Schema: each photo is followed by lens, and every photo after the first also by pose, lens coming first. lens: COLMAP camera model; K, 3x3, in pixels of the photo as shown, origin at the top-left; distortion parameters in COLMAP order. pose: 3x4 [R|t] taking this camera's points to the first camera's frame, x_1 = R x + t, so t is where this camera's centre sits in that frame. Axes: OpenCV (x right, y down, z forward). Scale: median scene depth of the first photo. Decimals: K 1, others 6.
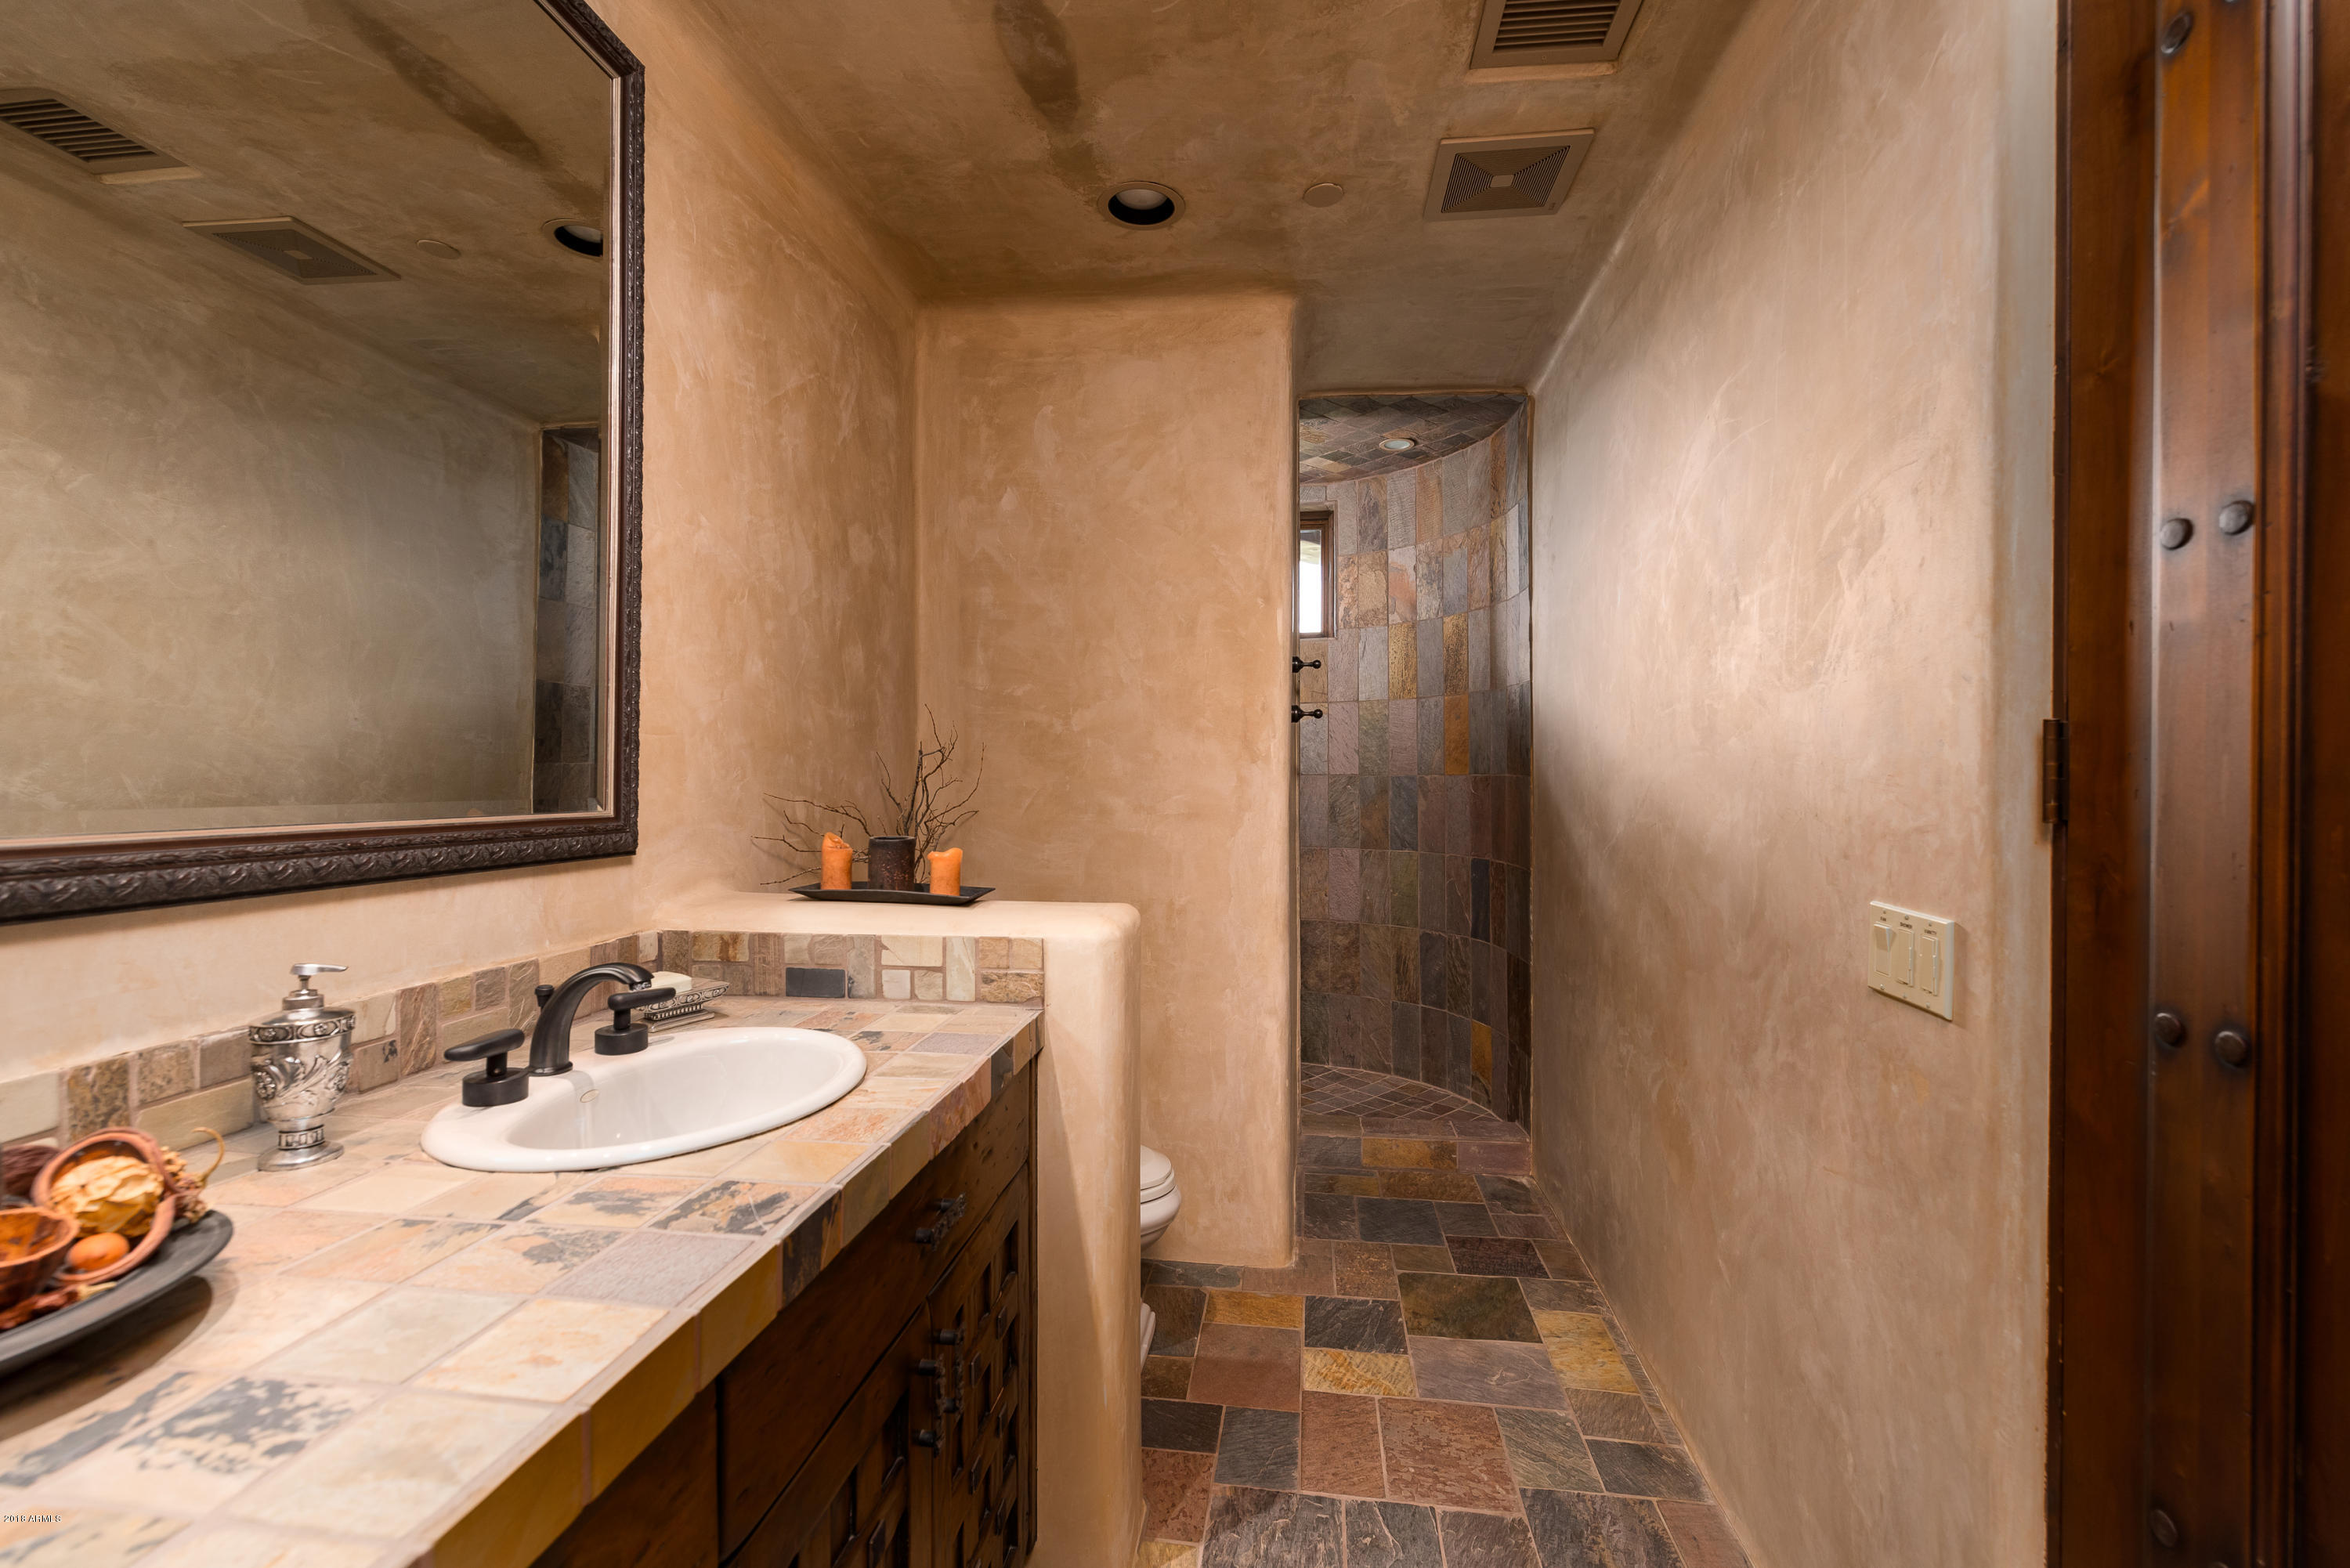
lens RADIAL K [[1023.2, 0, 1172.8], [0, 1023.2, 781.4], [0, 0, 1]] dist [0.000502, 0.000445]
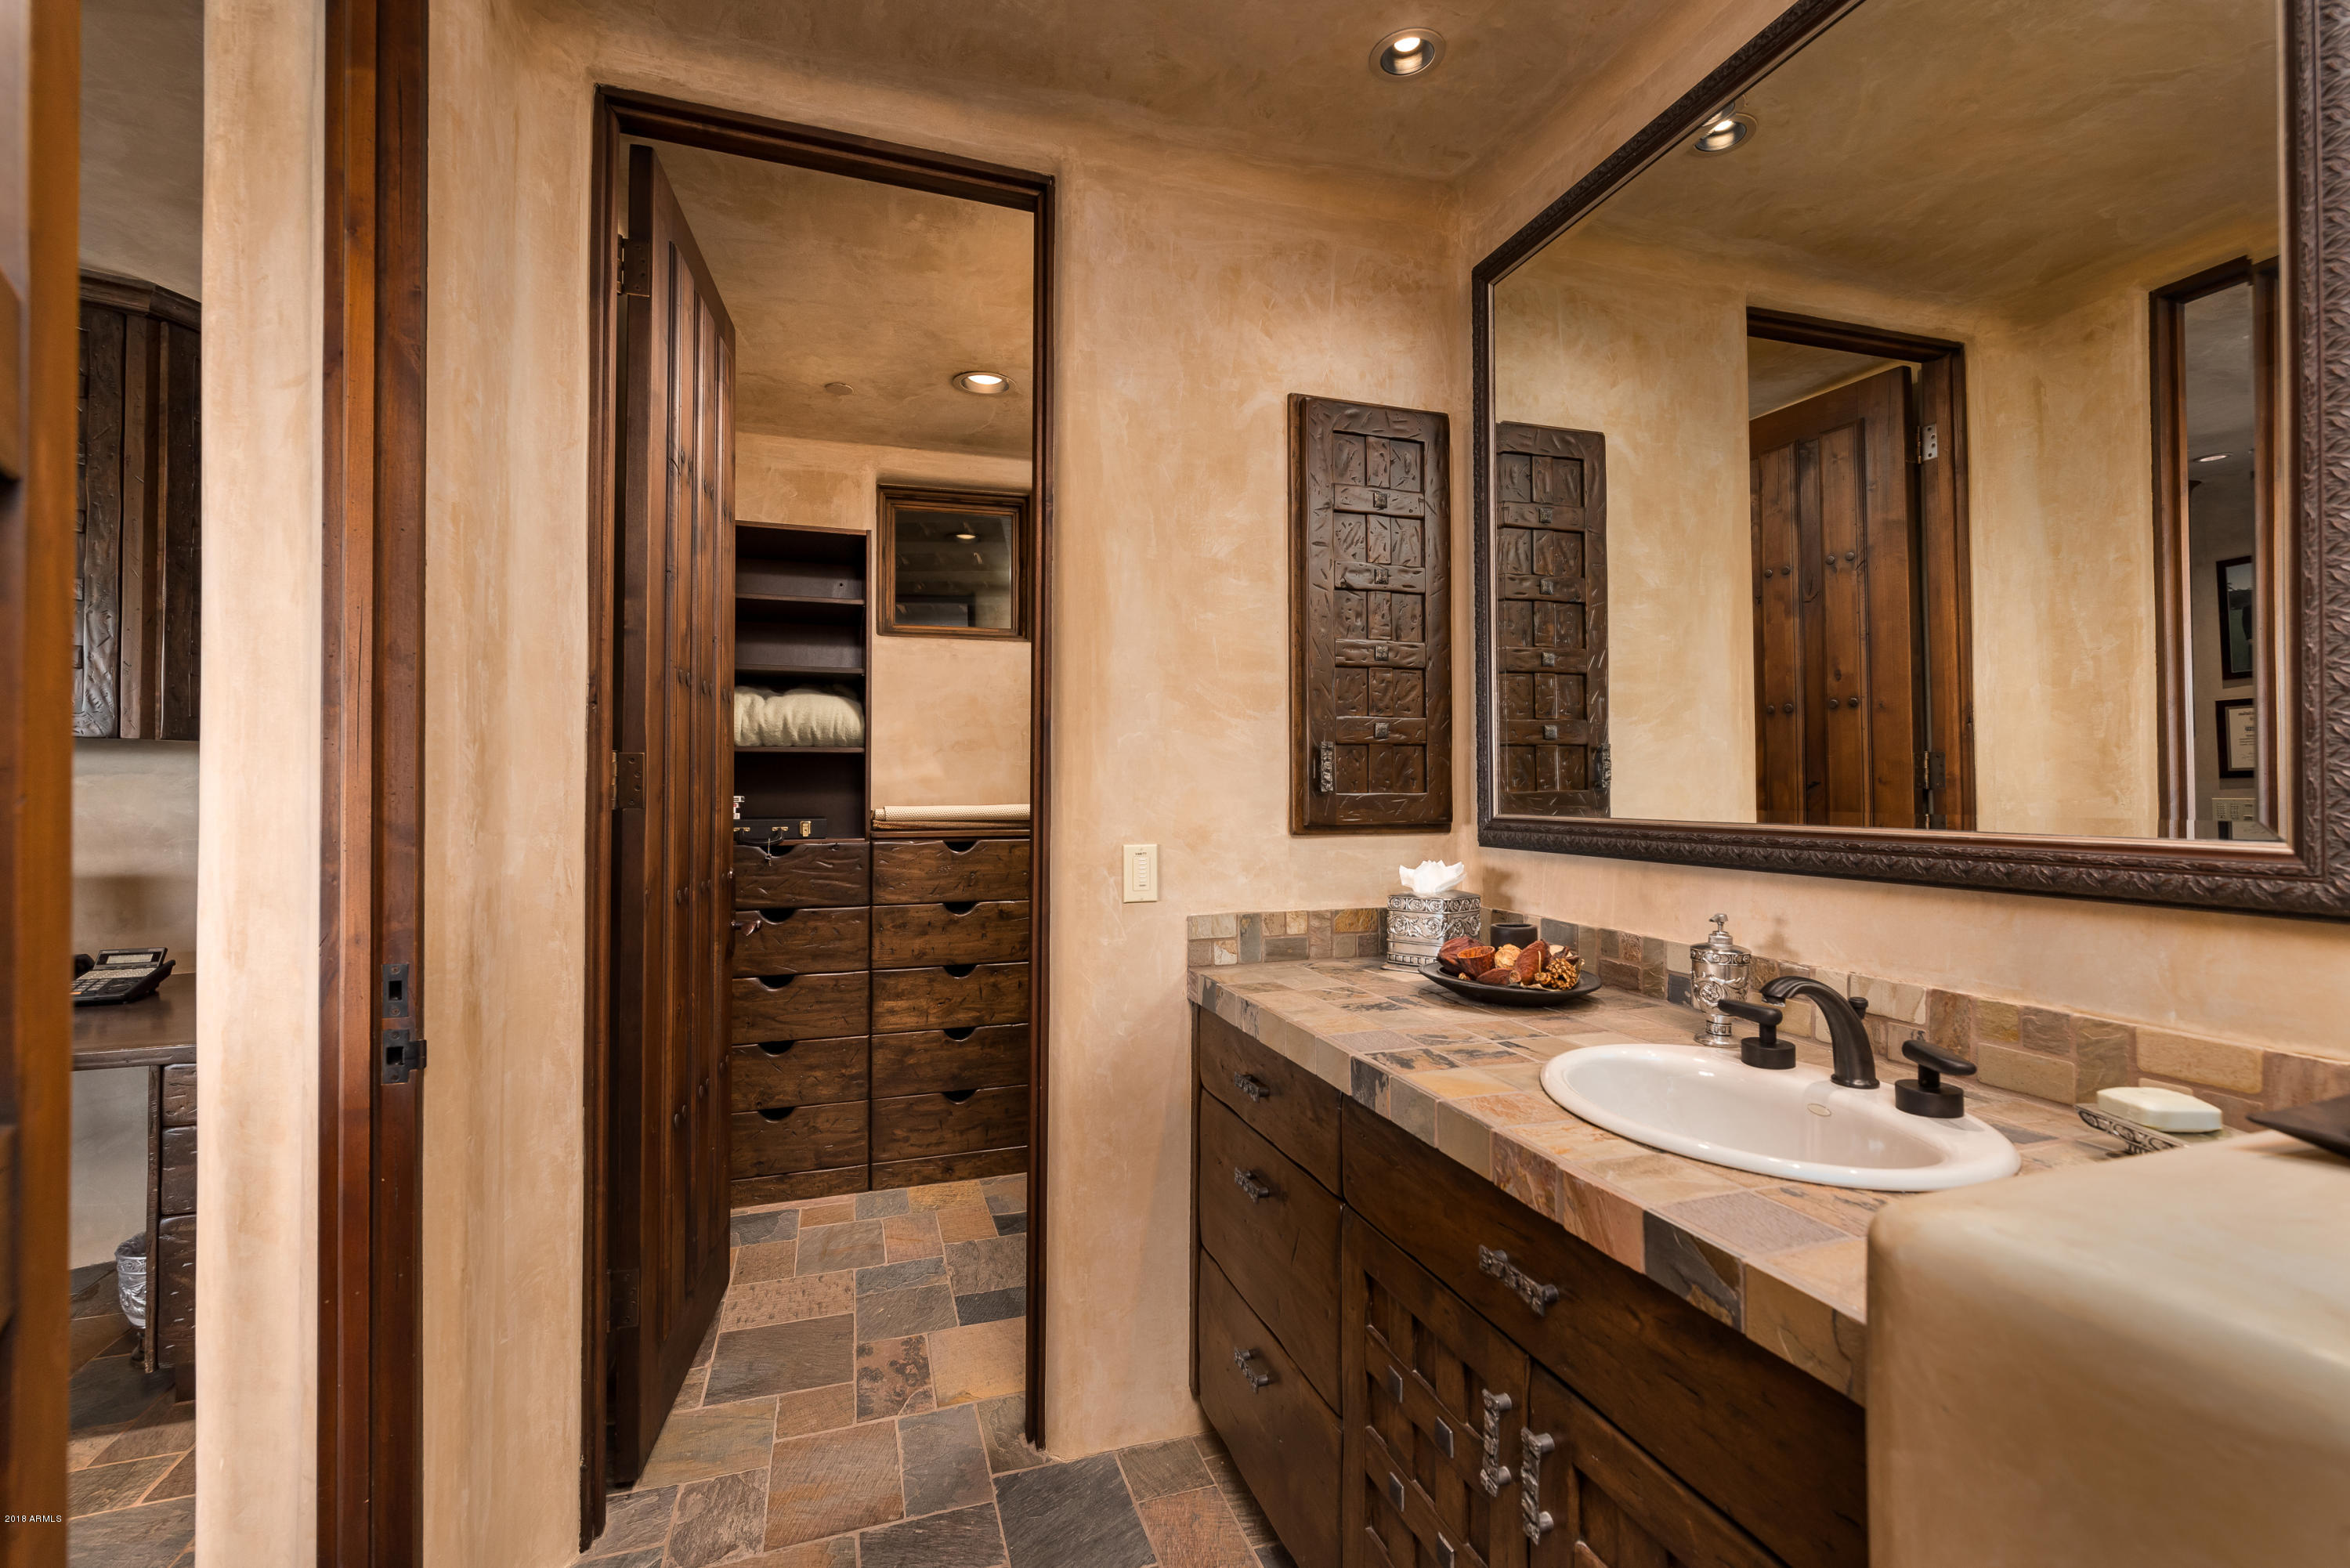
lens RADIAL K [[1023.2, 0, 1173.7], [0, 1023.2, 778.4], [0, 0, 1]] dist [0.000502, 0.000445]
pose [[-0.906855, -0.004111, -0.421422, 0.421282], [0.000429, 0.999943, -0.010678, -0.006125], [0.421442, -0.009865, -0.906802, 1.632372]]
